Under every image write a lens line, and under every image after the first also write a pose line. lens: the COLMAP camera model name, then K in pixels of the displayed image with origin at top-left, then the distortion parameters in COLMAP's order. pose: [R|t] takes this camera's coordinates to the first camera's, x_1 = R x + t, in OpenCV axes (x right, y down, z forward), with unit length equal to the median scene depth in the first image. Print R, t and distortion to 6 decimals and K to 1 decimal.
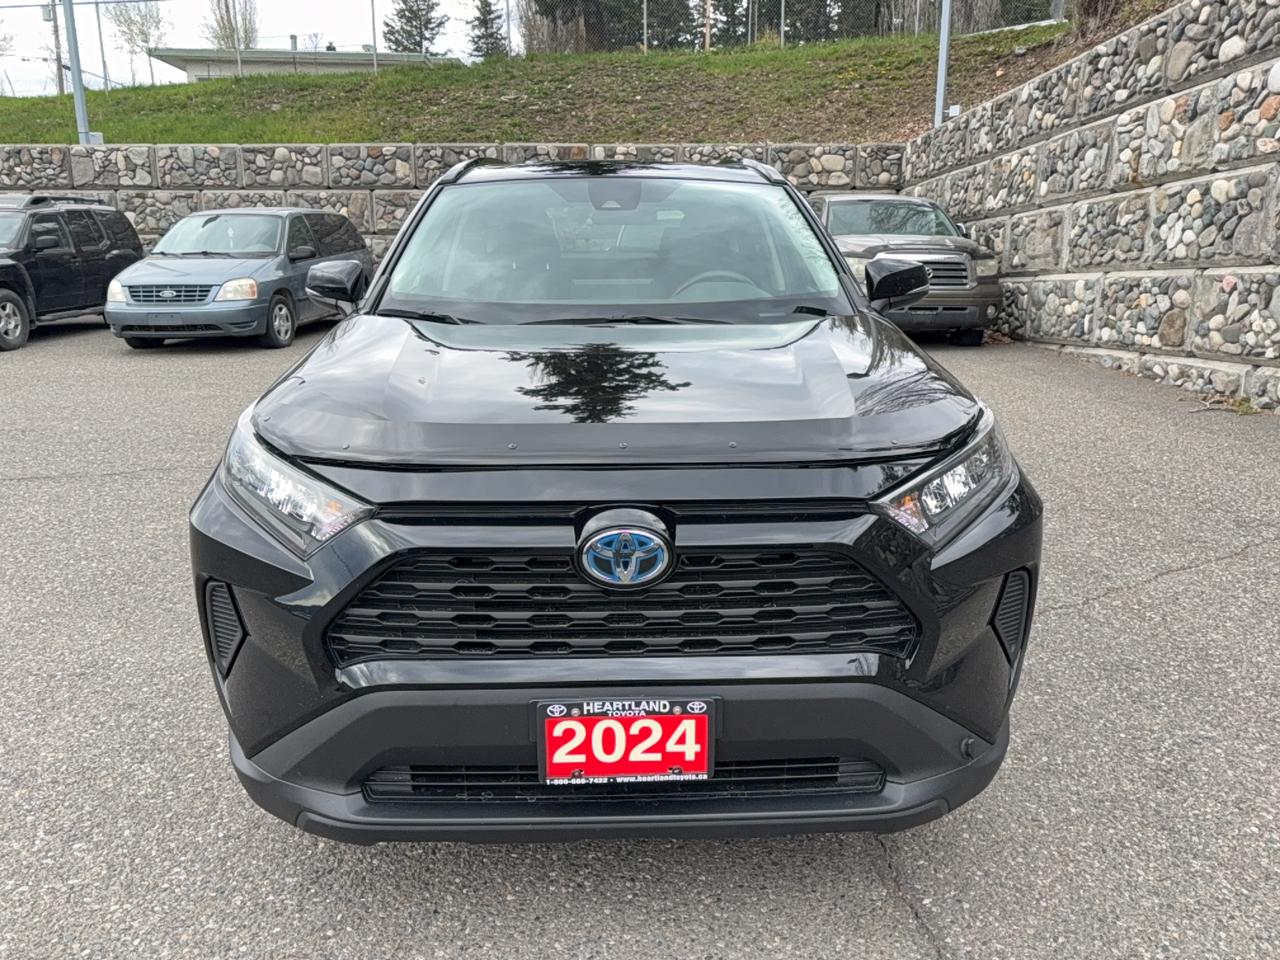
lens RADIAL K [[918.4, 0, 652.7], [0, 918.4, 475.8], [0, 0, 1]] dist [0.043728, -0.043157]
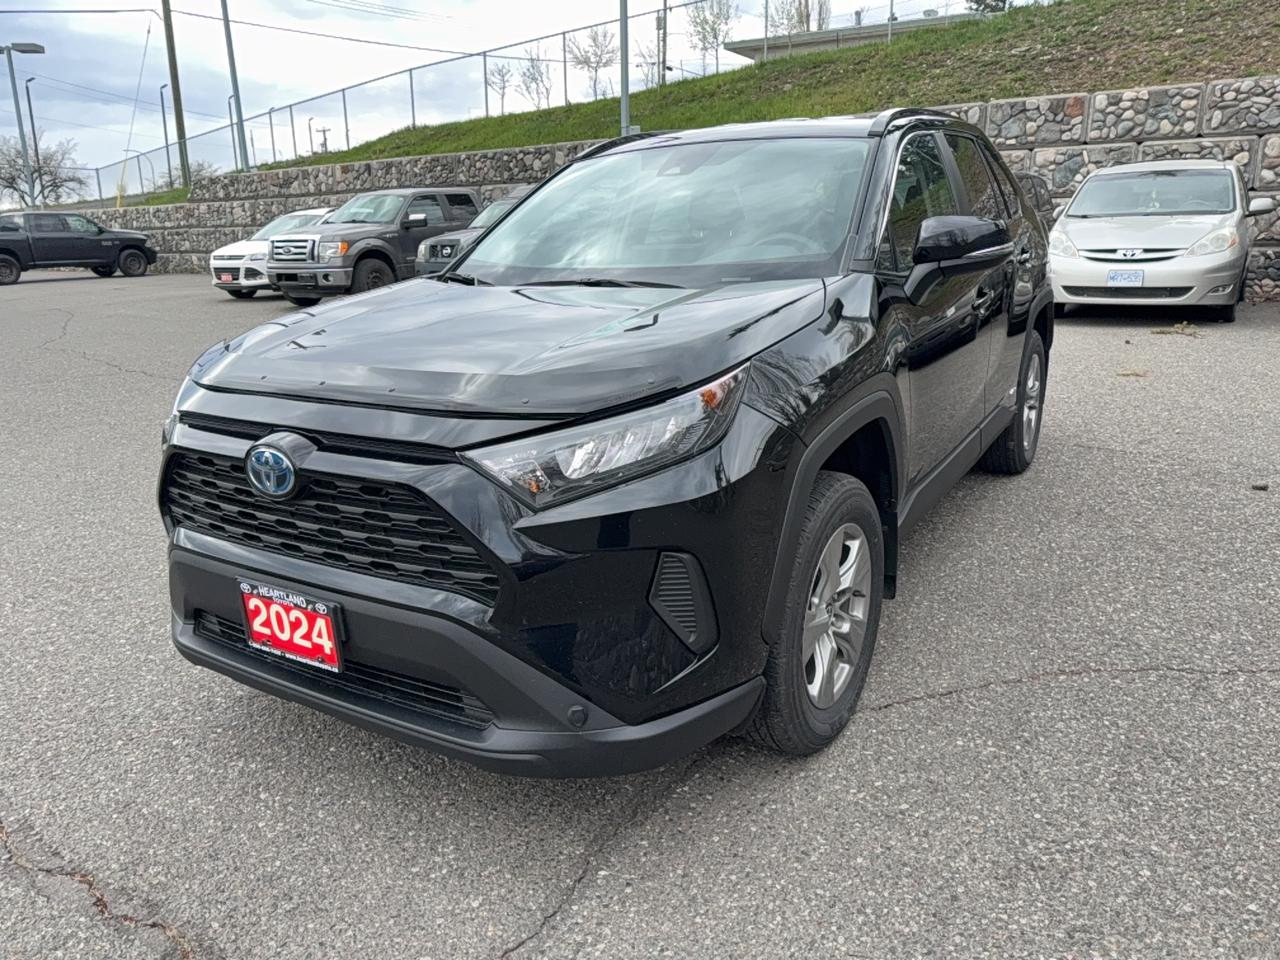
lens RADIAL K [[918.4, 0, 649.8], [0, 918.4, 480.9], [0, 0, 1]] dist [0.043728, -0.043157]
pose [[0.836965, 0.127439, -0.532212, 0.921264], [-0.108617, 0.991844, 0.066686, -0.031138], [0.536370, 0.001993, 0.843981, 0.210397]]
